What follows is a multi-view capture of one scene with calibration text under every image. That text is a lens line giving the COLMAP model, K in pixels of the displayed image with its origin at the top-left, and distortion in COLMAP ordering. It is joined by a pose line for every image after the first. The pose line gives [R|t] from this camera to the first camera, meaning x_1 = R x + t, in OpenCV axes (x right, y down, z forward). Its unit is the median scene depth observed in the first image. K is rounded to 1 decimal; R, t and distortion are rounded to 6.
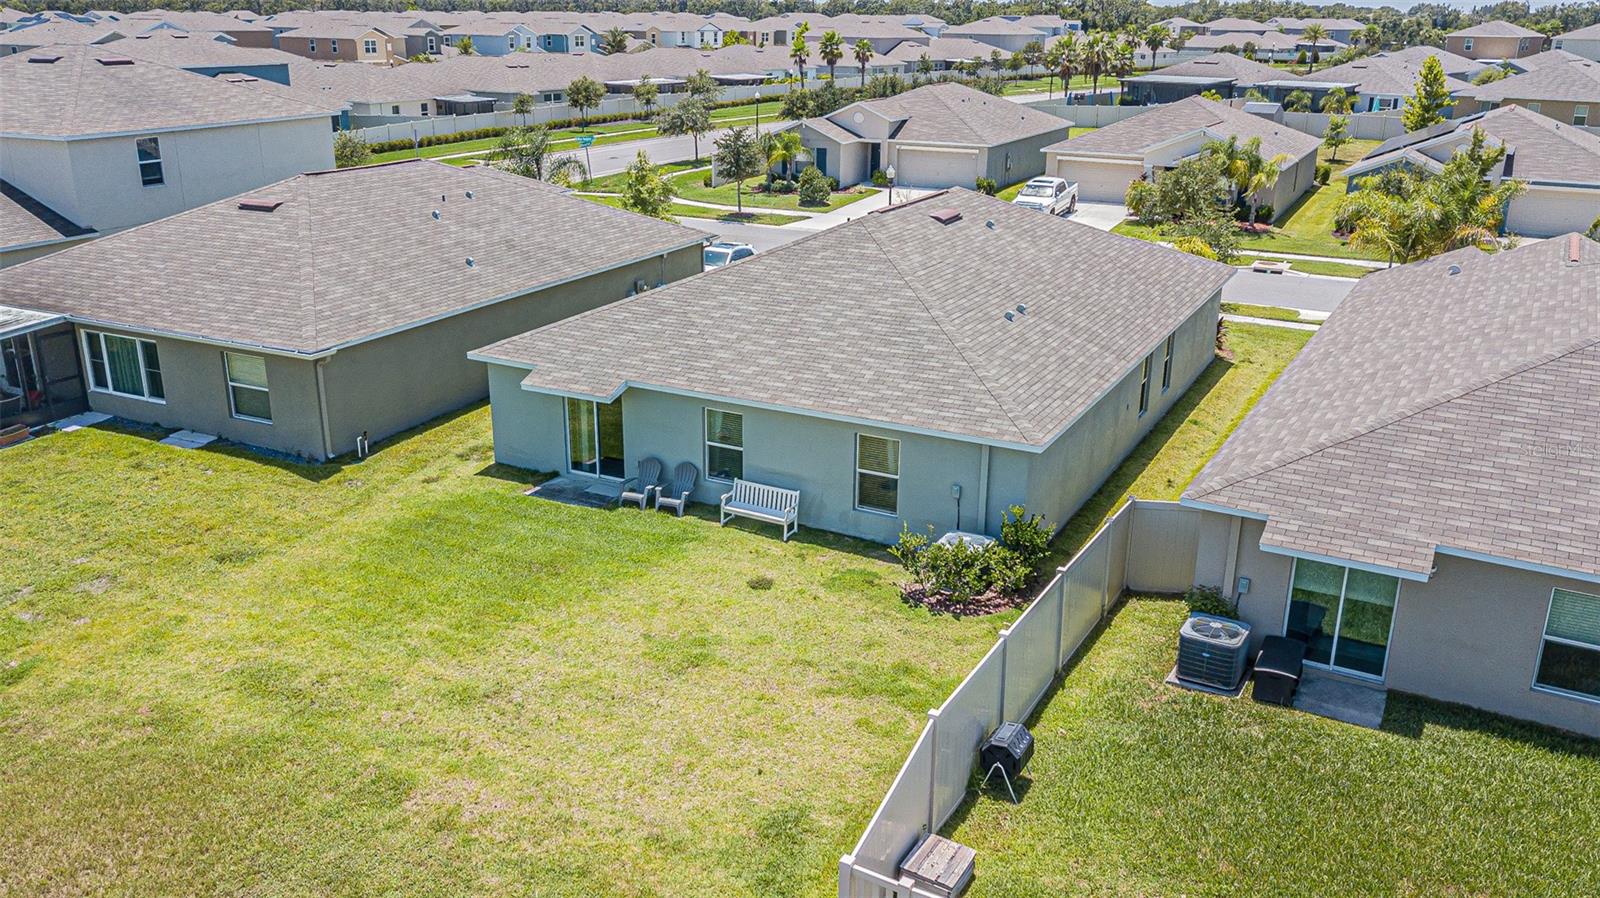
lens RADIAL K [[1288.3, 0, 785.6], [0, 1288.3, 452.2], [0, 0, 1]] dist [0.004576, -0.007146]
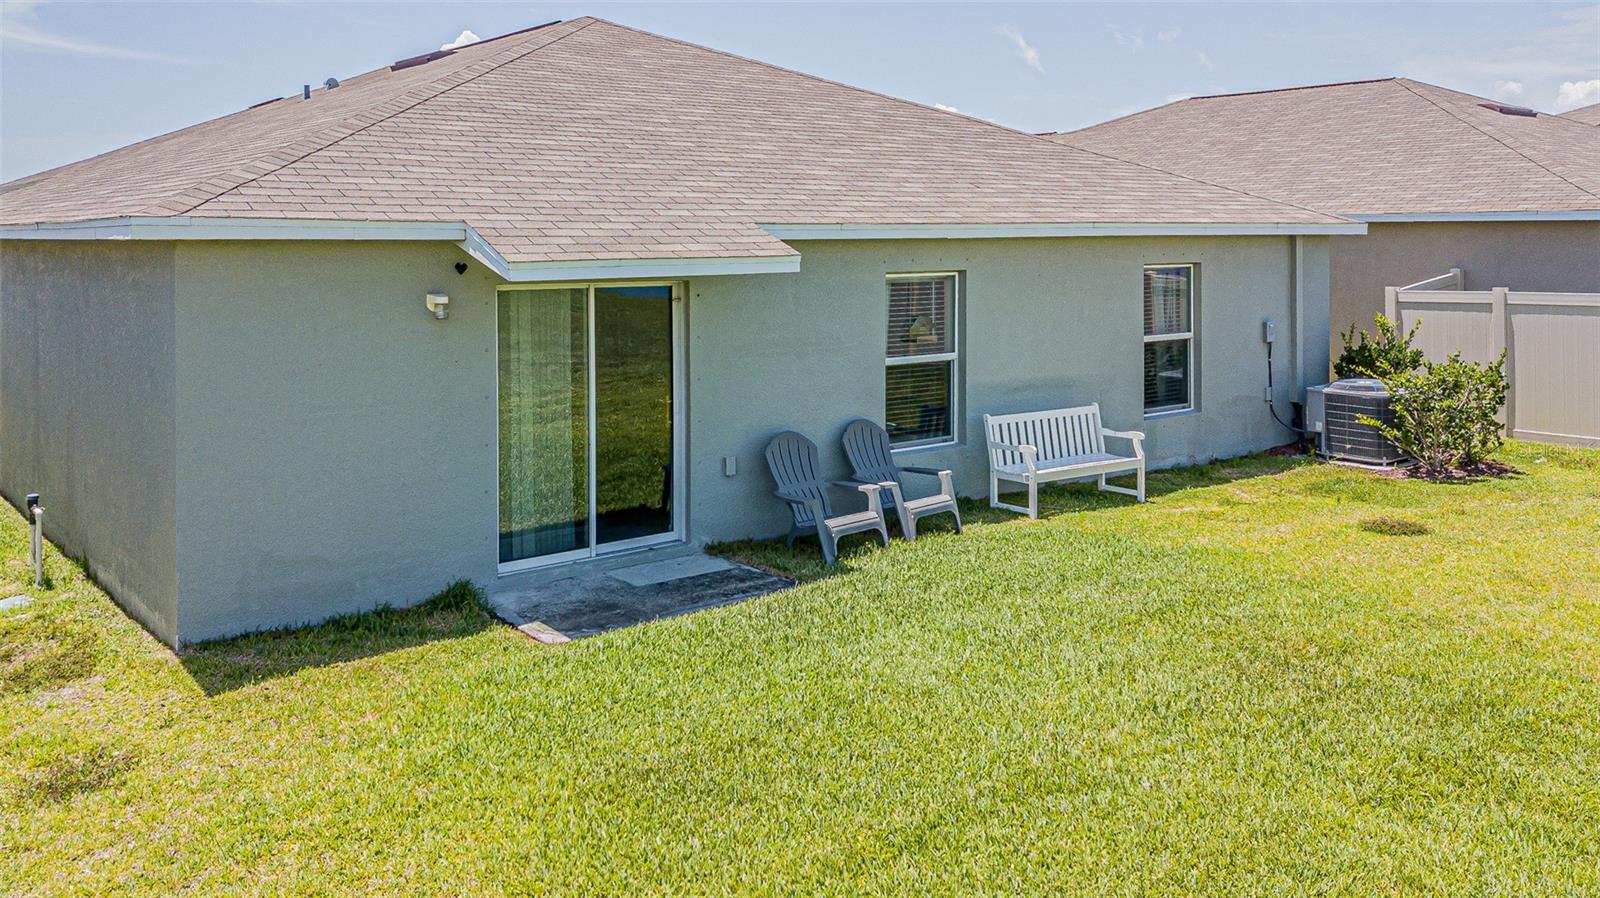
lens RADIAL K [[1297.1, 0, 807.6], [0, 1297.1, 256.0], [0, 0, 1]] dist [-0.029325, 0.008138]
pose [[0.409883, -0.018165, 0.911957, -0.457632], [0.304715, 0.945089, -0.118130, 0.003007], [-0.859735, 0.326307, 0.392911, 0.857713]]
